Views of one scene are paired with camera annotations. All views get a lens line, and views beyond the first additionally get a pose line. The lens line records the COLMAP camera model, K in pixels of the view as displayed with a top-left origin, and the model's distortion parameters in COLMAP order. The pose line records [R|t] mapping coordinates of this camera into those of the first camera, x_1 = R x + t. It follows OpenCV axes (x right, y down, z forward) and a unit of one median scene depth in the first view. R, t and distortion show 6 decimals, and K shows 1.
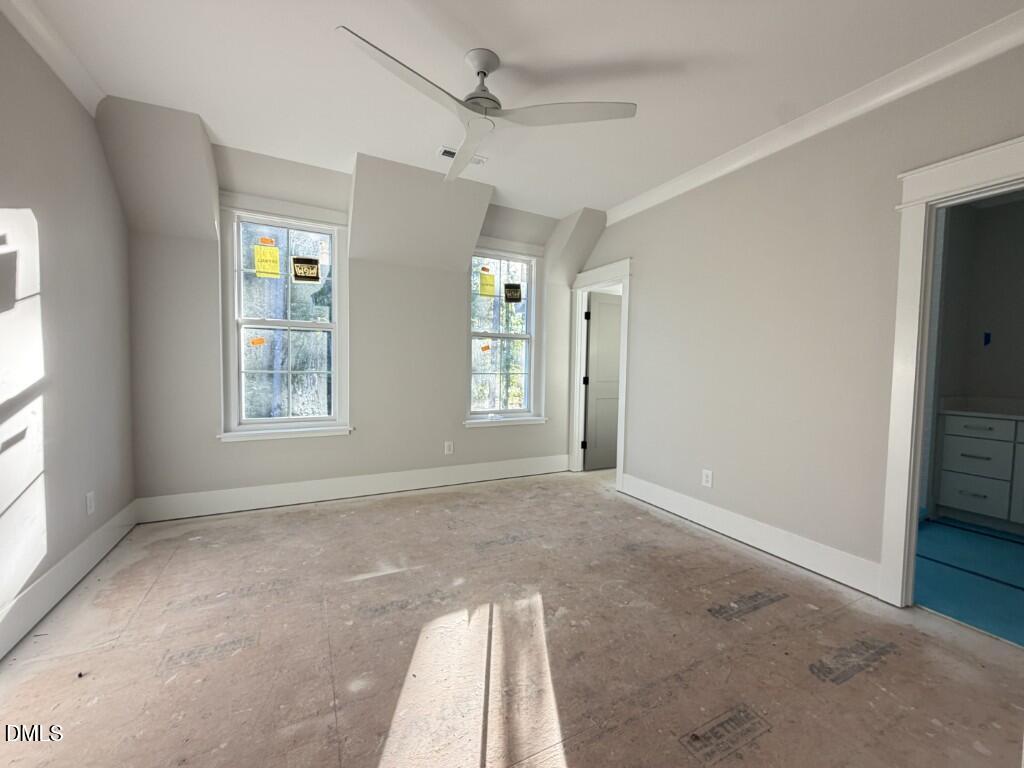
lens RADIAL K [[408.5, 0, 509.5], [0, 408.5, 382.7], [0, 0, 1]] dist [-0.001740, 0.000465]
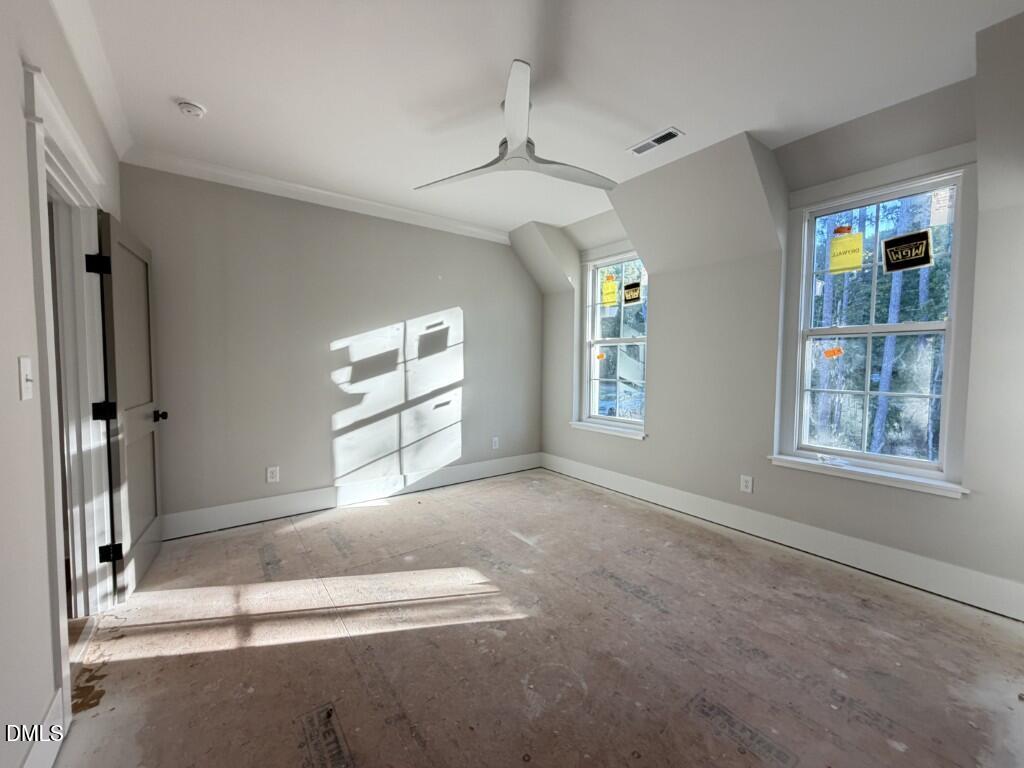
lens RADIAL K [[408.5, 0, 509.5], [0, 408.5, 382.7], [0, 0, 1]] dist [-0.001740, 0.000465]
pose [[0.163743, 0.031492, -0.986000, 0.743941], [-0.049380, 0.998499, 0.023691, -0.039427], [0.985266, 0.044809, 0.165052, 0.583710]]
